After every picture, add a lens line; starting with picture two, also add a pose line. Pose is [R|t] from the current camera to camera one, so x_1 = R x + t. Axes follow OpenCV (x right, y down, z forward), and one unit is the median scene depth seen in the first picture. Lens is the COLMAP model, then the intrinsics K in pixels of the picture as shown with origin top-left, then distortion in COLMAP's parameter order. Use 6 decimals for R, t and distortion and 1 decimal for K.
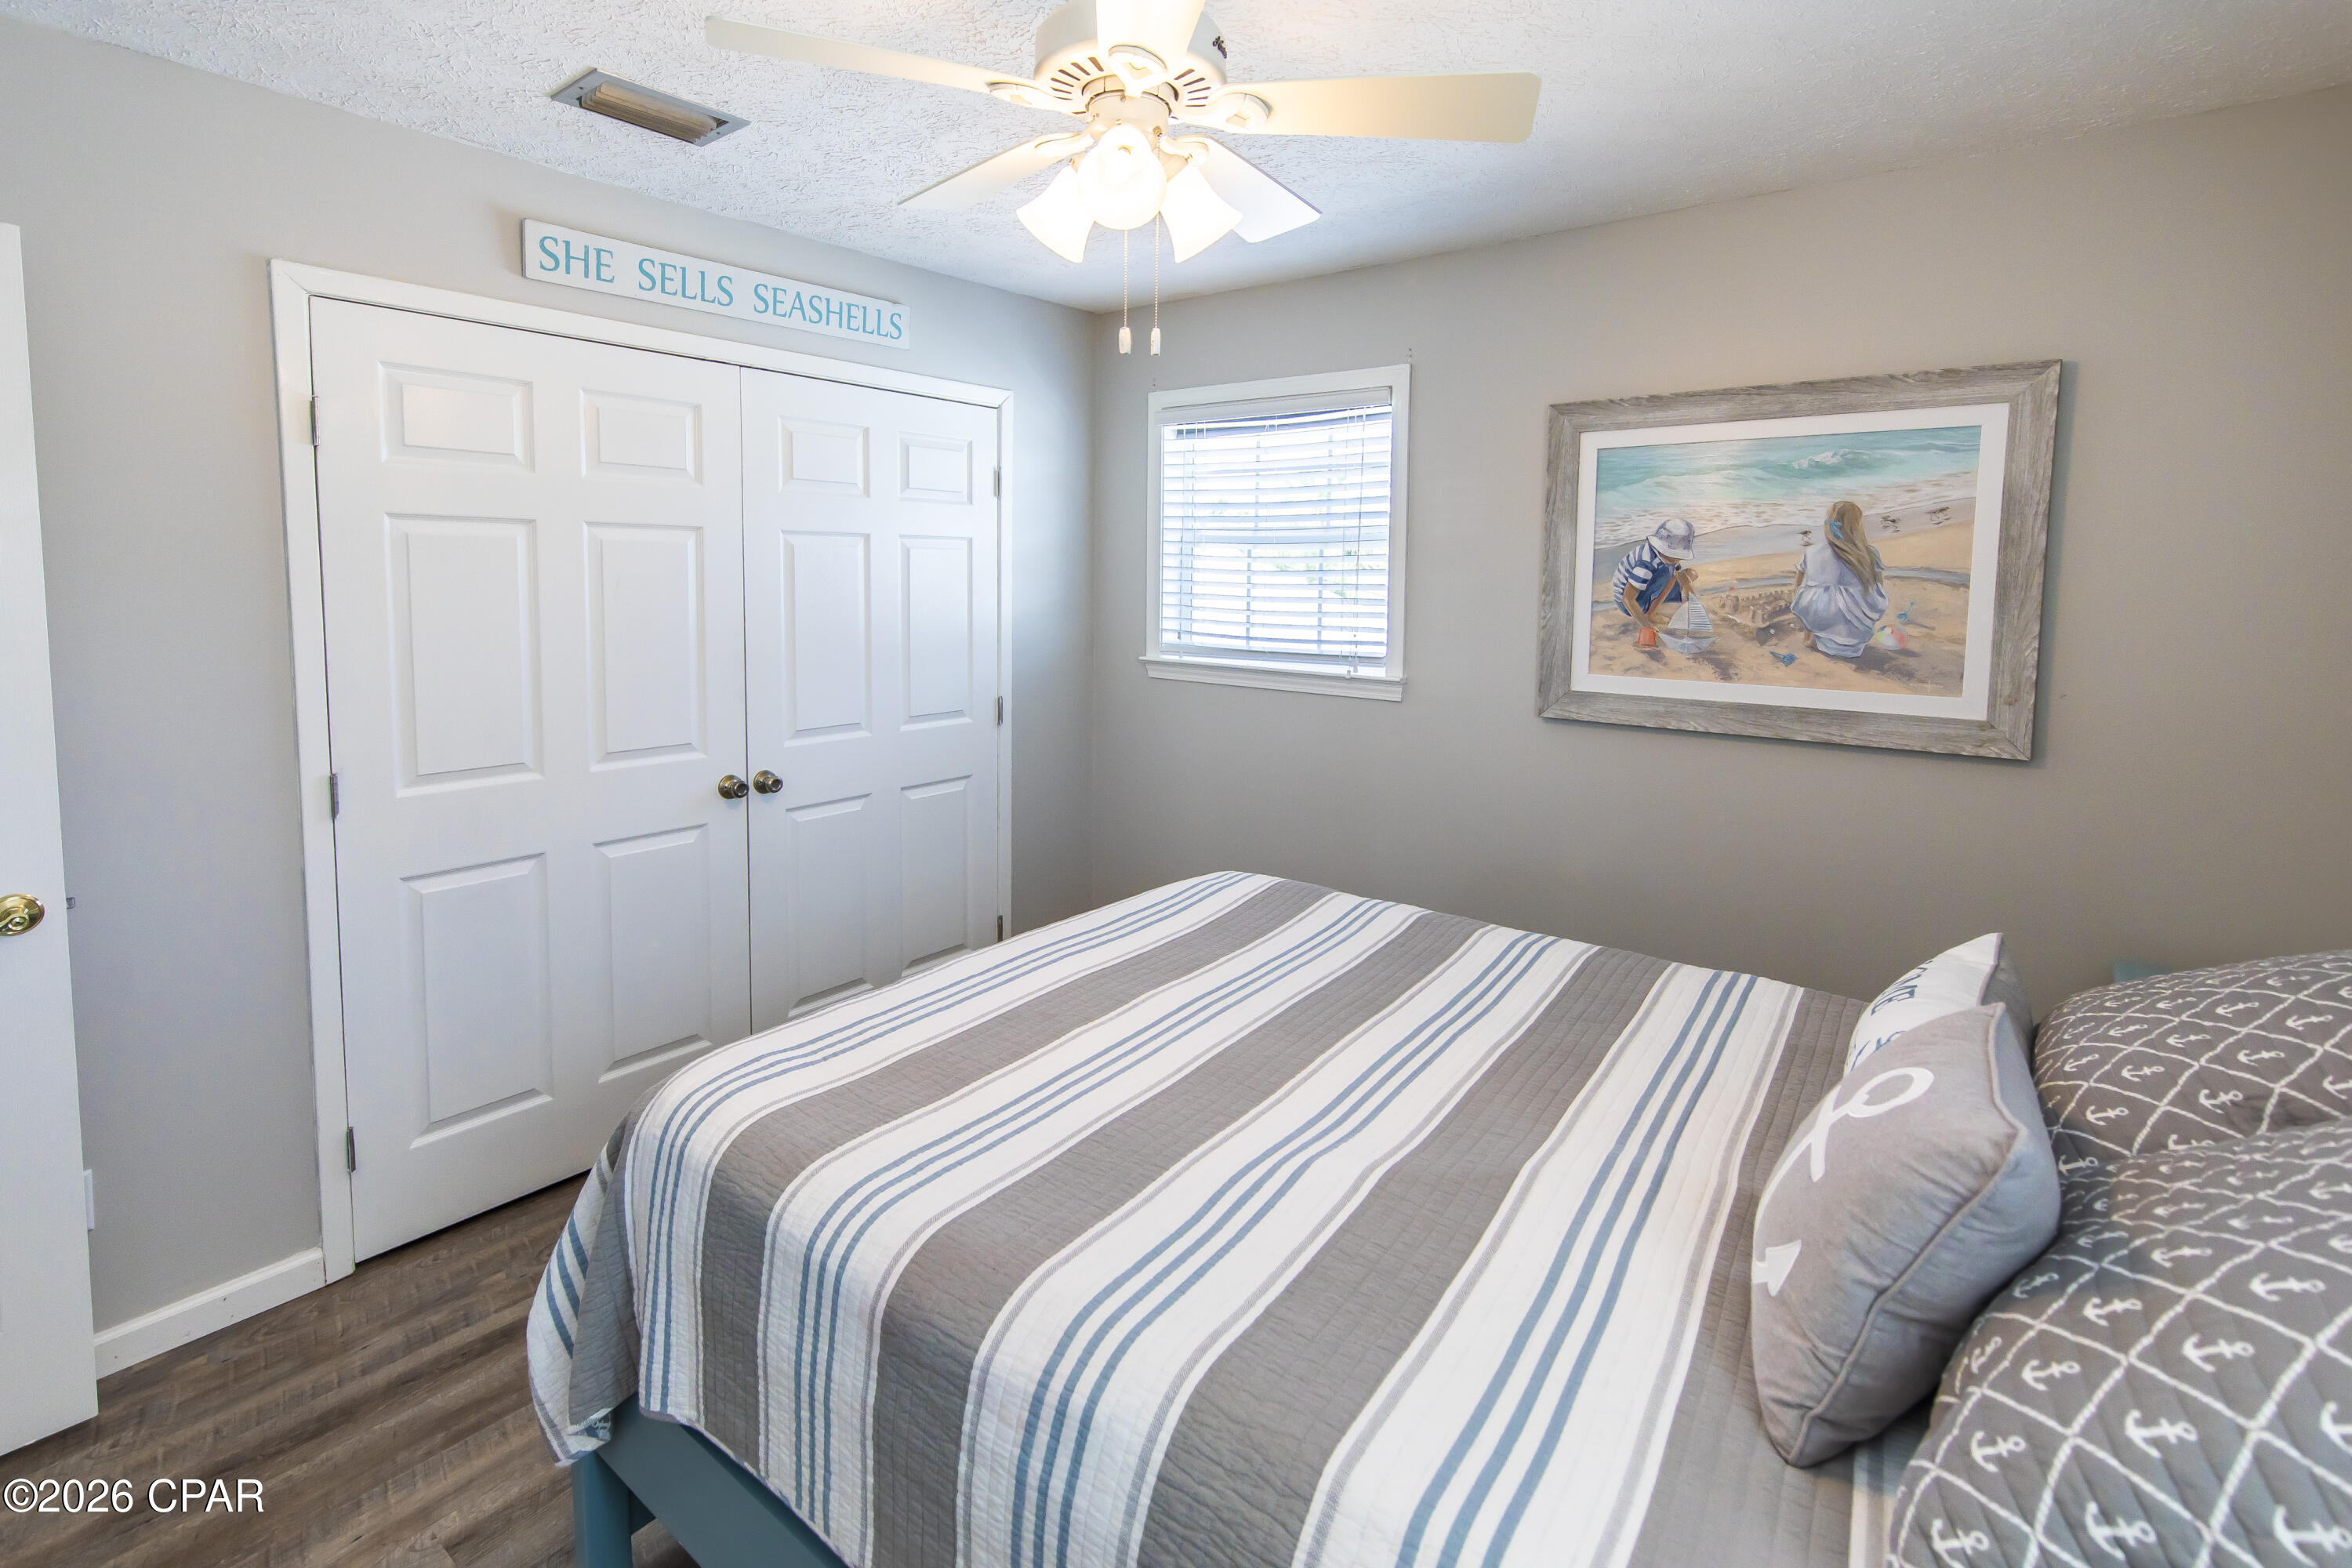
lens RADIAL K [[1080.8, 0, 1170.6], [0, 1080.8, 782.9], [0, 0, 1]] dist [0.011736, 0.001550]
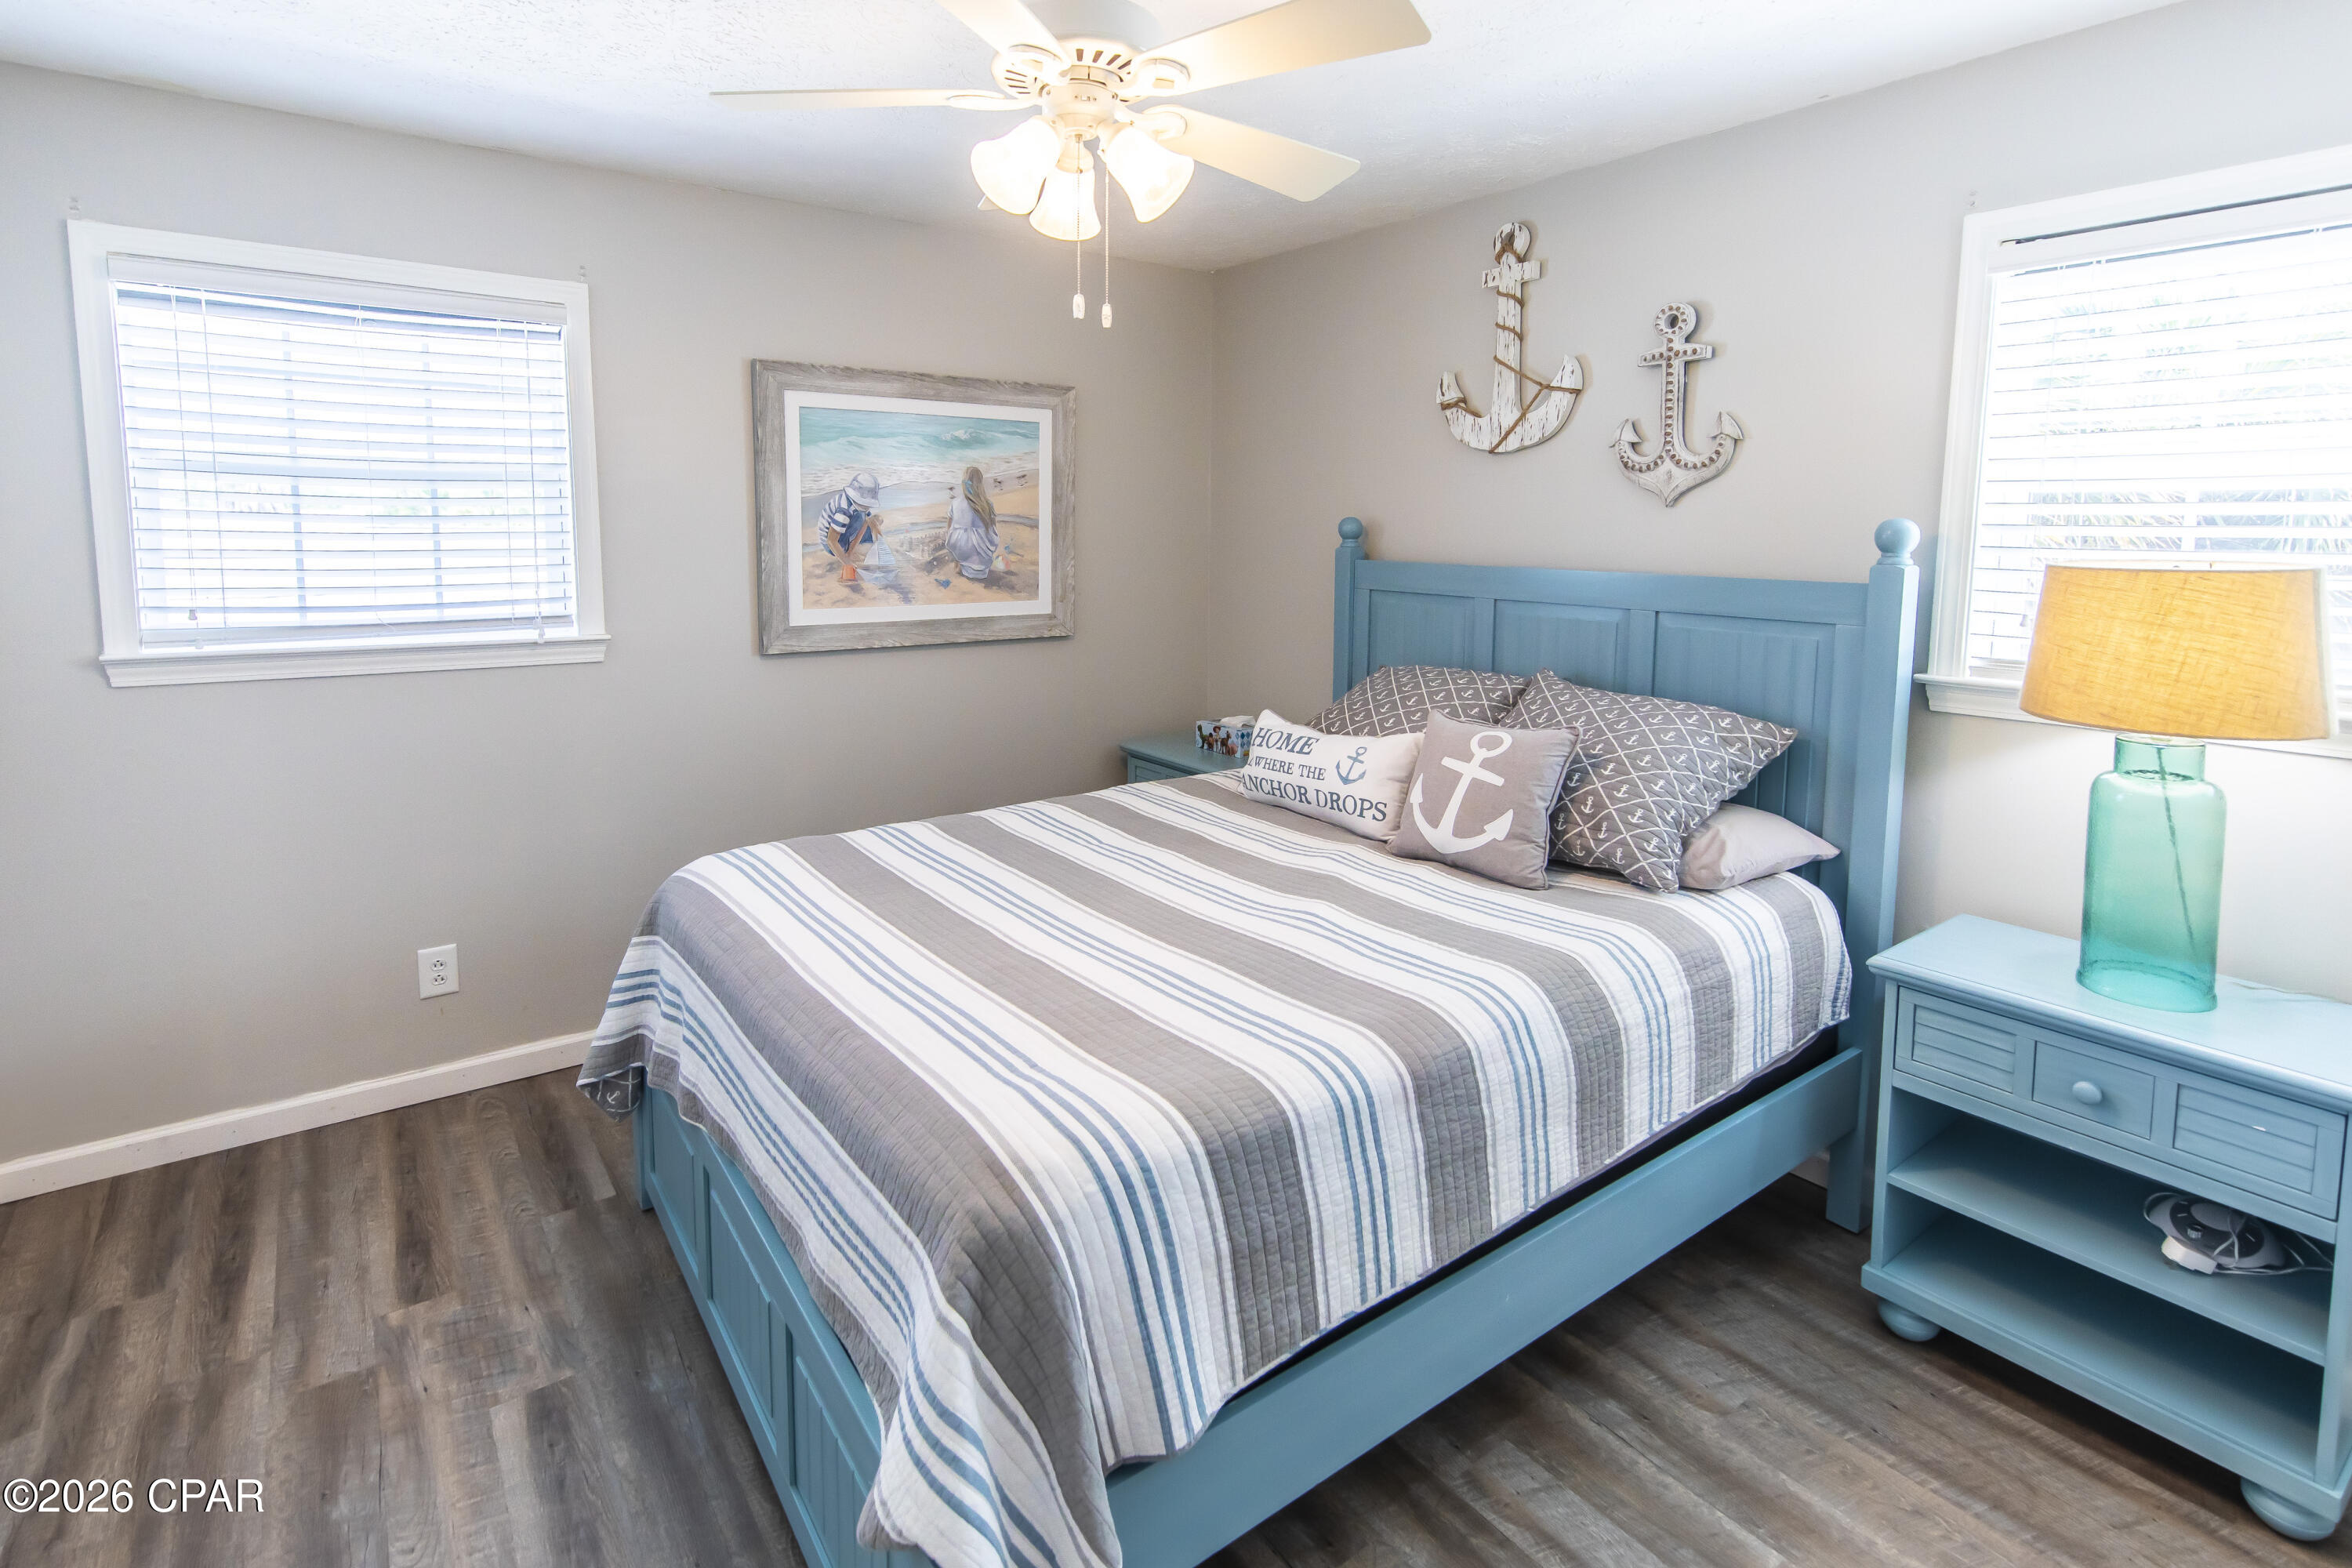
lens RADIAL K [[1080.8, 0, 1161.9], [0, 1080.8, 794.3], [0, 0, 1]] dist [0.011736, 0.001550]
pose [[0.285942, -0.238978, 0.927969, -0.645846], [0.186513, 0.963762, 0.190724, -0.065843], [-0.939920, 0.118543, 0.320153, 0.339713]]
